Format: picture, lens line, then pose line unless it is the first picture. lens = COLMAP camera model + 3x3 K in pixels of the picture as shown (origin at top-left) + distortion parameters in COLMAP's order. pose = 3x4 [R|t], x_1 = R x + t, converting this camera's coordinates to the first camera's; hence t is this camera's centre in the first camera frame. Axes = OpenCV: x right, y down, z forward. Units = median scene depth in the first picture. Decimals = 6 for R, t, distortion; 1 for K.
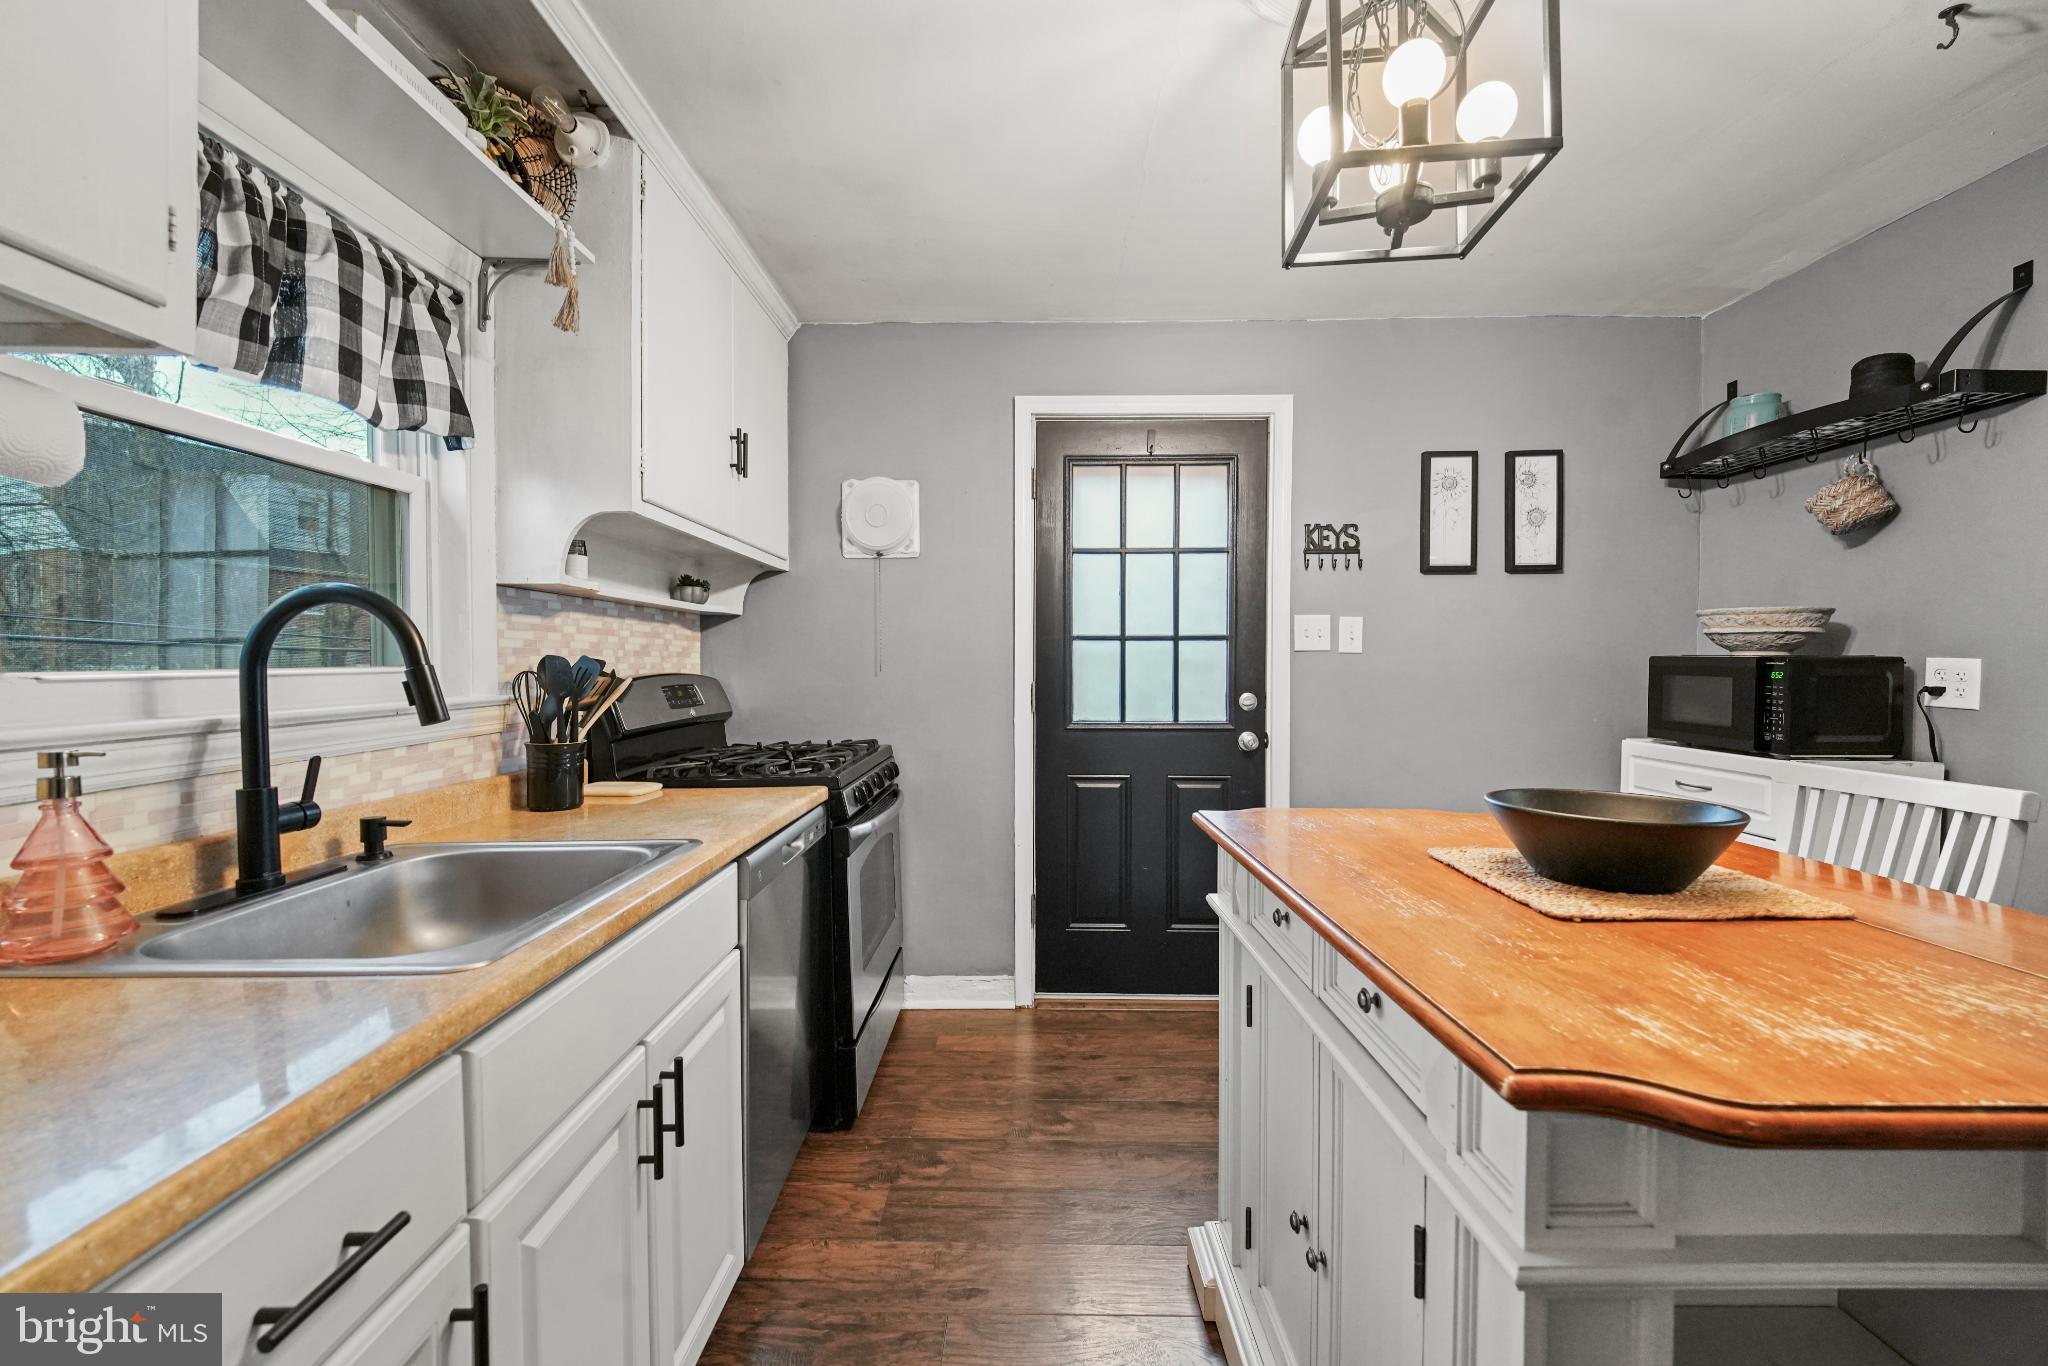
lens RADIAL K [[851.1, 0, 1023.5], [0, 851.1, 678.3], [0, 0, 1]] dist [0.032512, -0.027436]
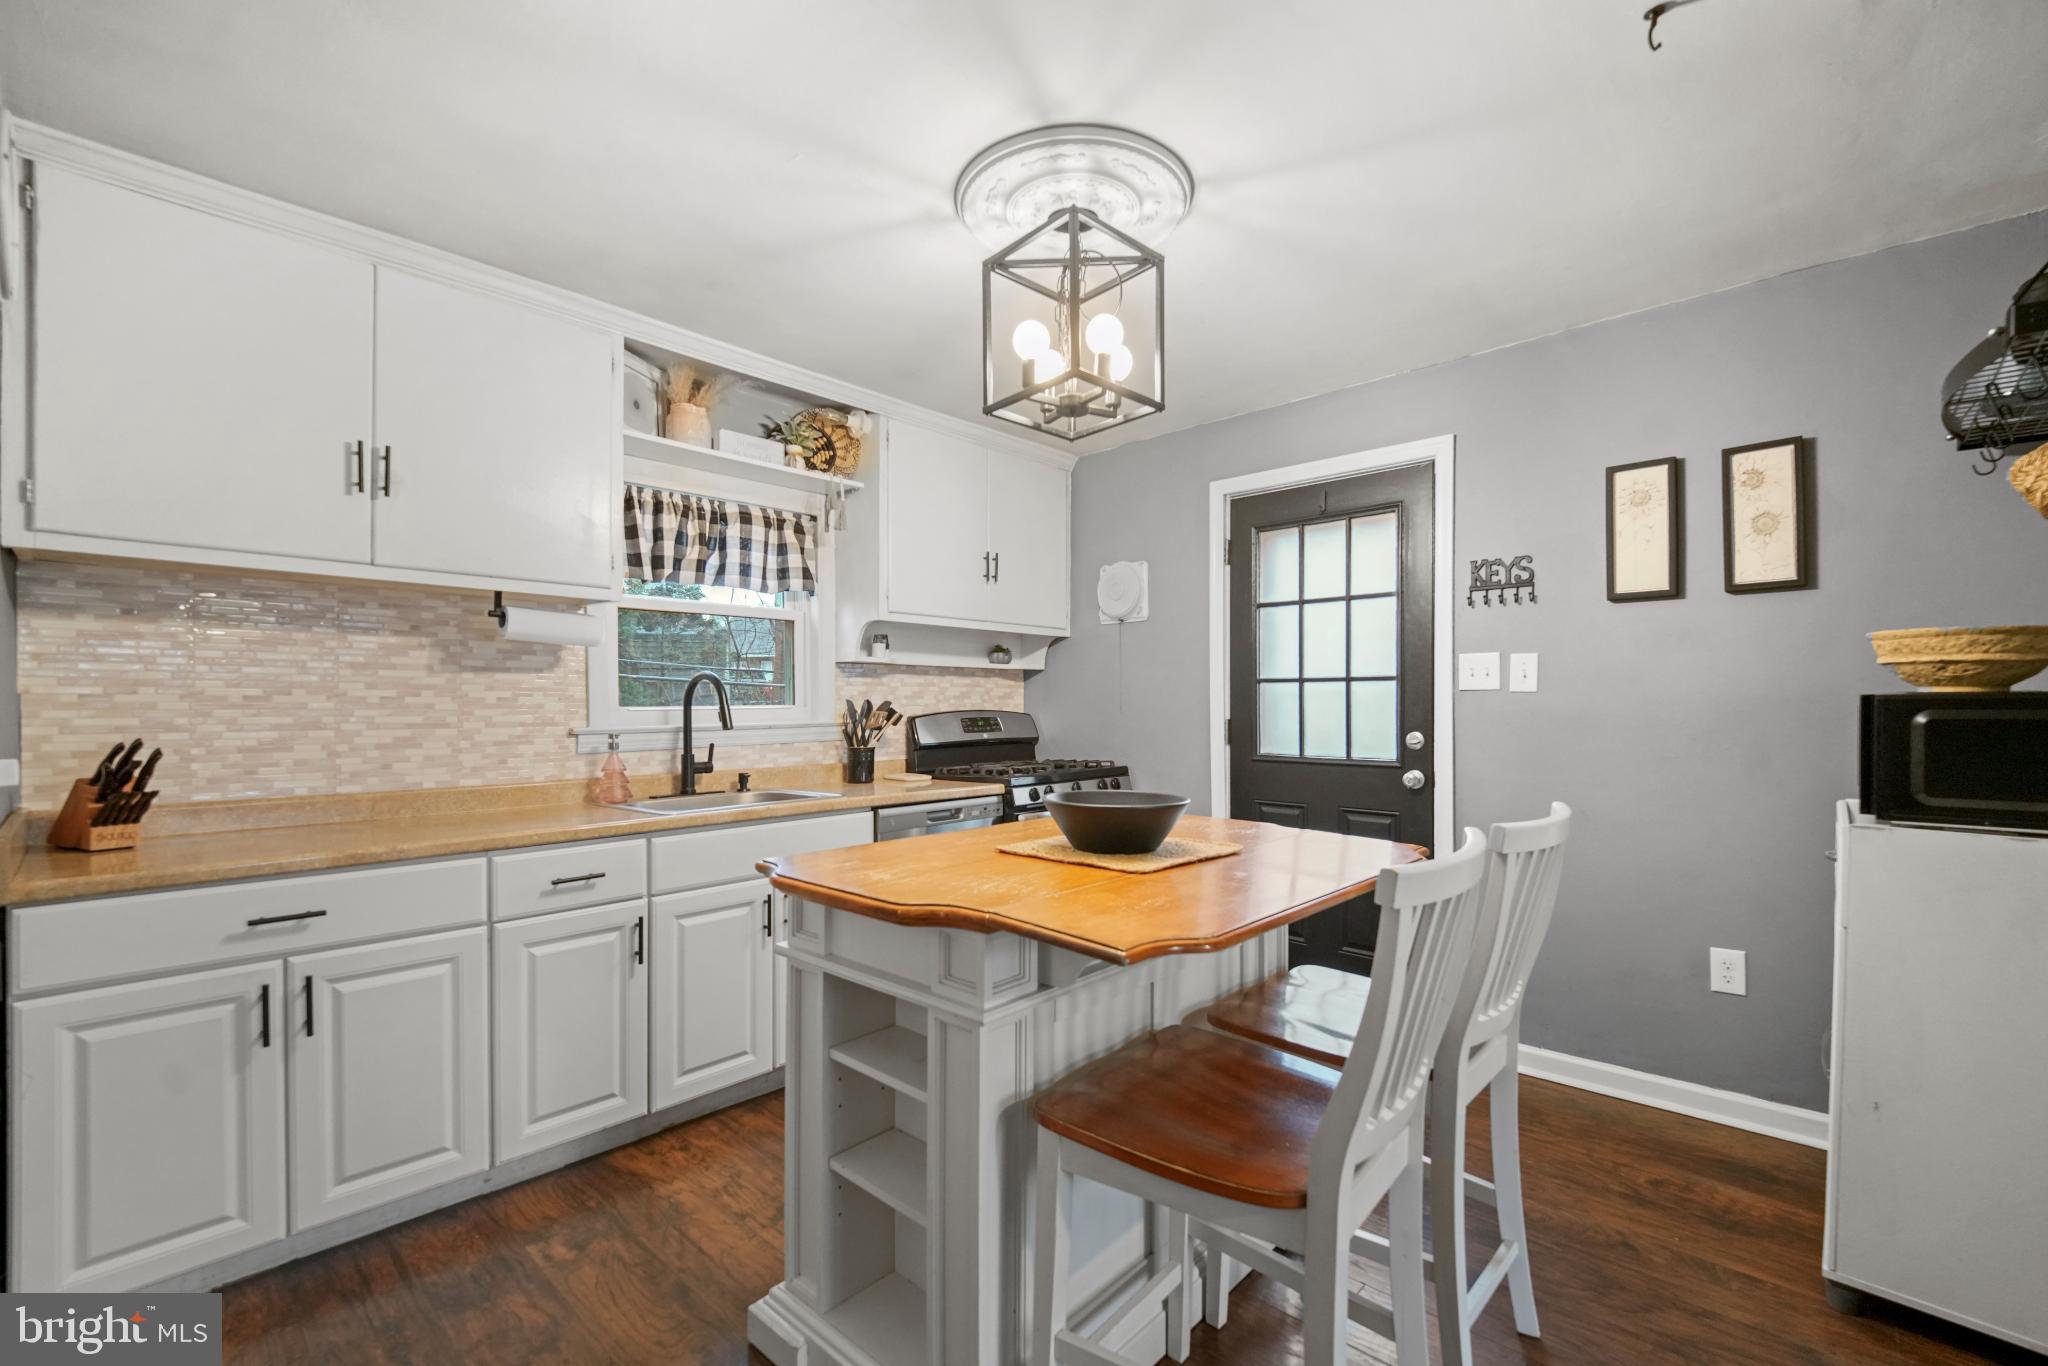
lens RADIAL K [[876.3, 0, 1028.5], [0, 876.3, 705.5], [0, 0, 1]] dist [0.029884, -0.031131]
pose [[0.736452, 0.000375, -0.676489, 0.641107], [-0.010089, 0.999895, -0.010429, 0.001372], [0.676414, 0.014505, 0.736379, -0.088997]]
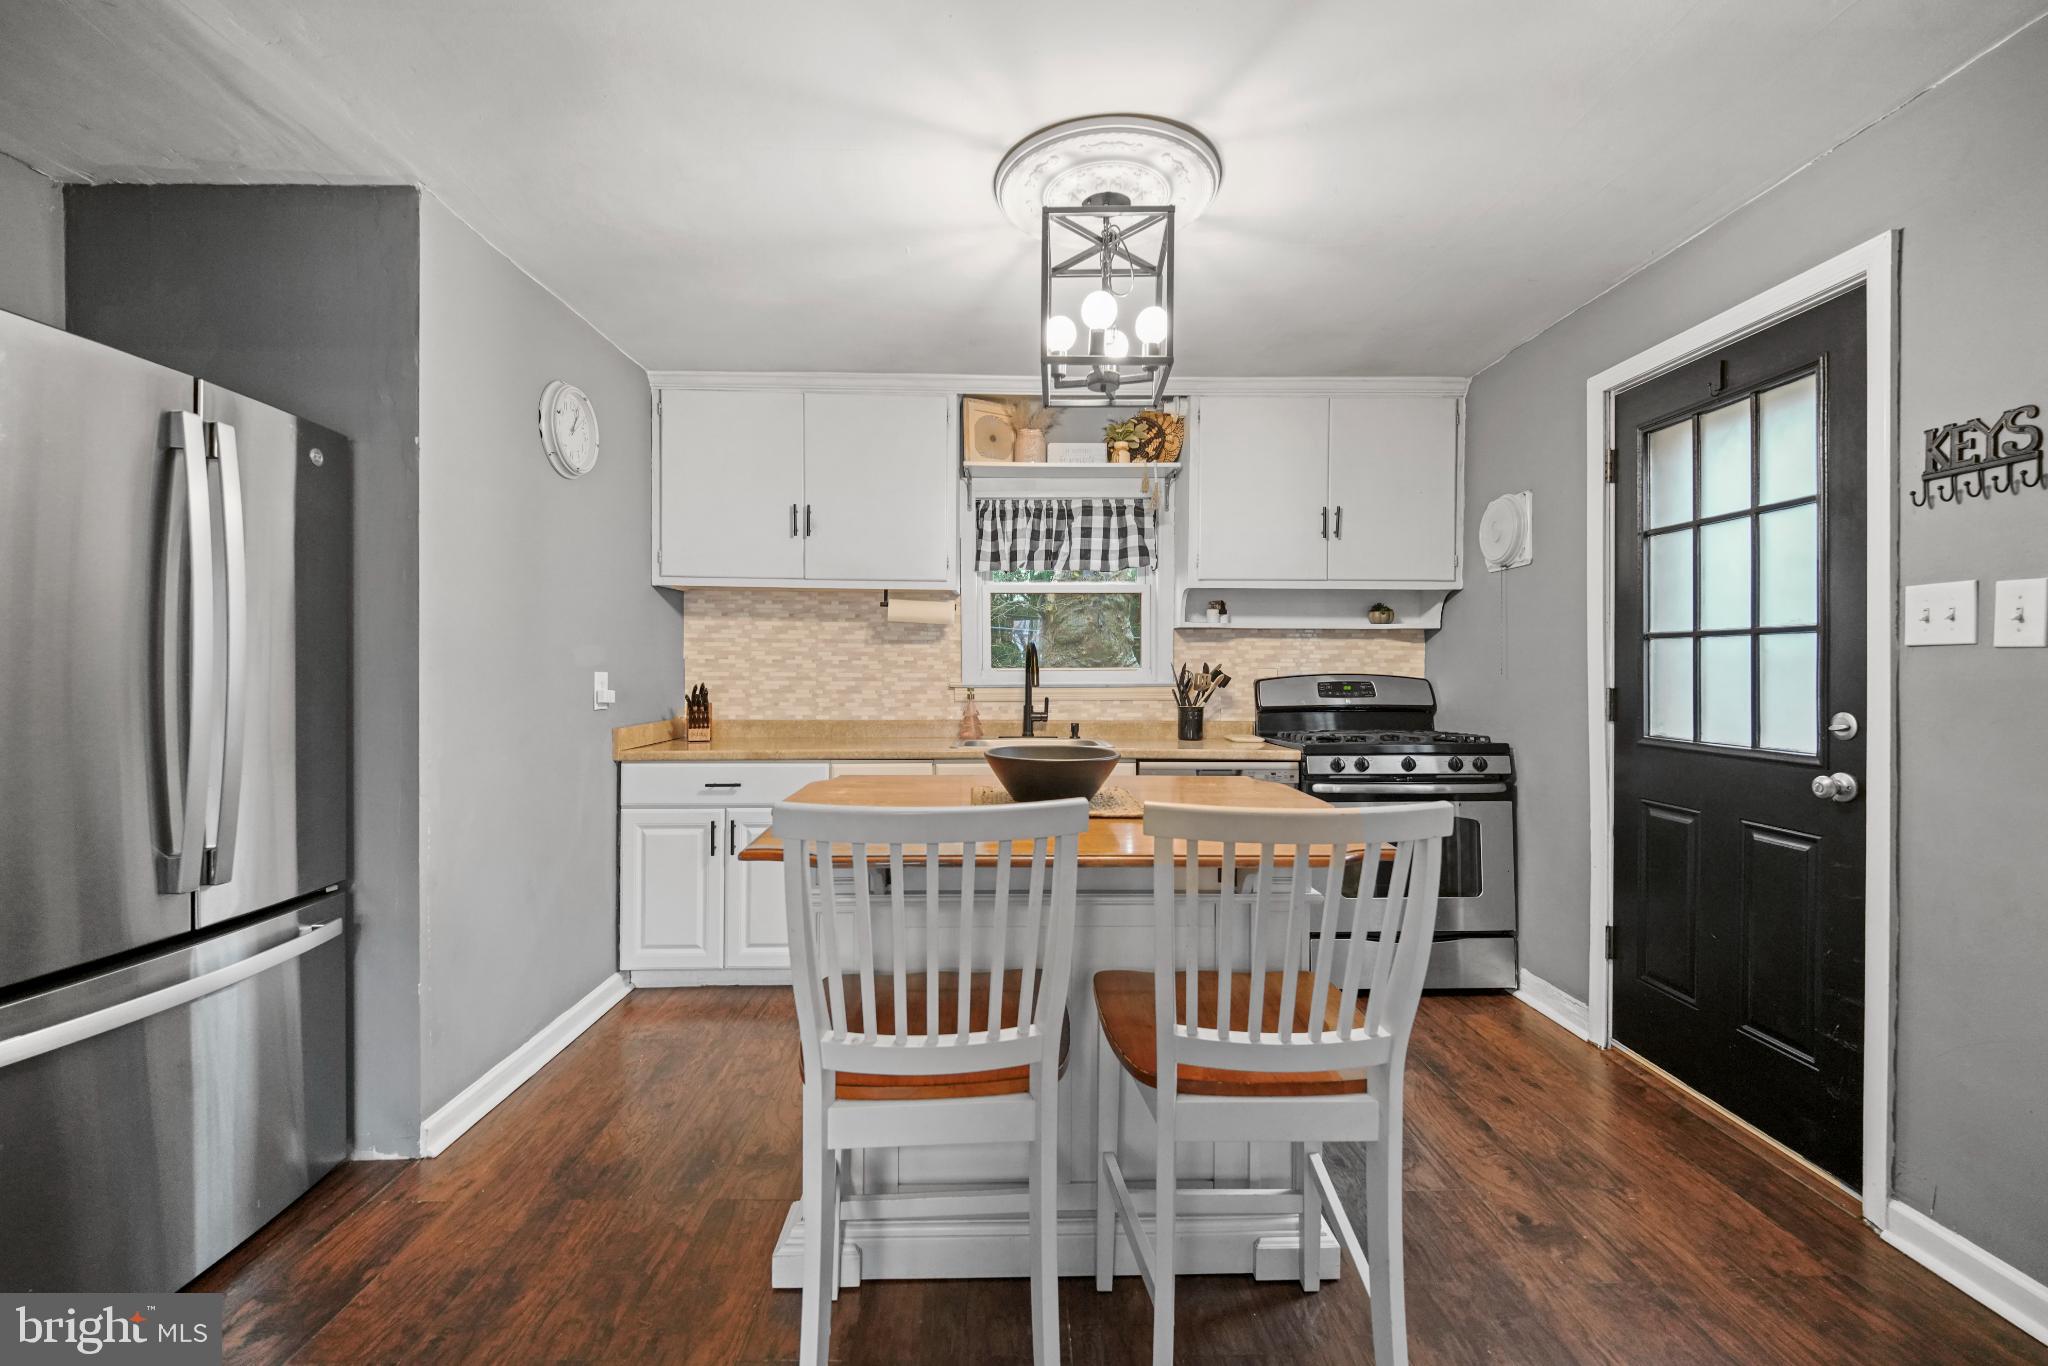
lens RADIAL K [[836.7, 0, 1018.7], [0, 836.7, 669.4], [0, 0, 1]] dist [0.001674, -0.004571]
pose [[0.020712, 0.002414, -0.999783, 0.891114], [-0.020165, 0.999795, 0.001996, -0.004123], [0.999582, 0.020120, 0.020756, 0.365490]]
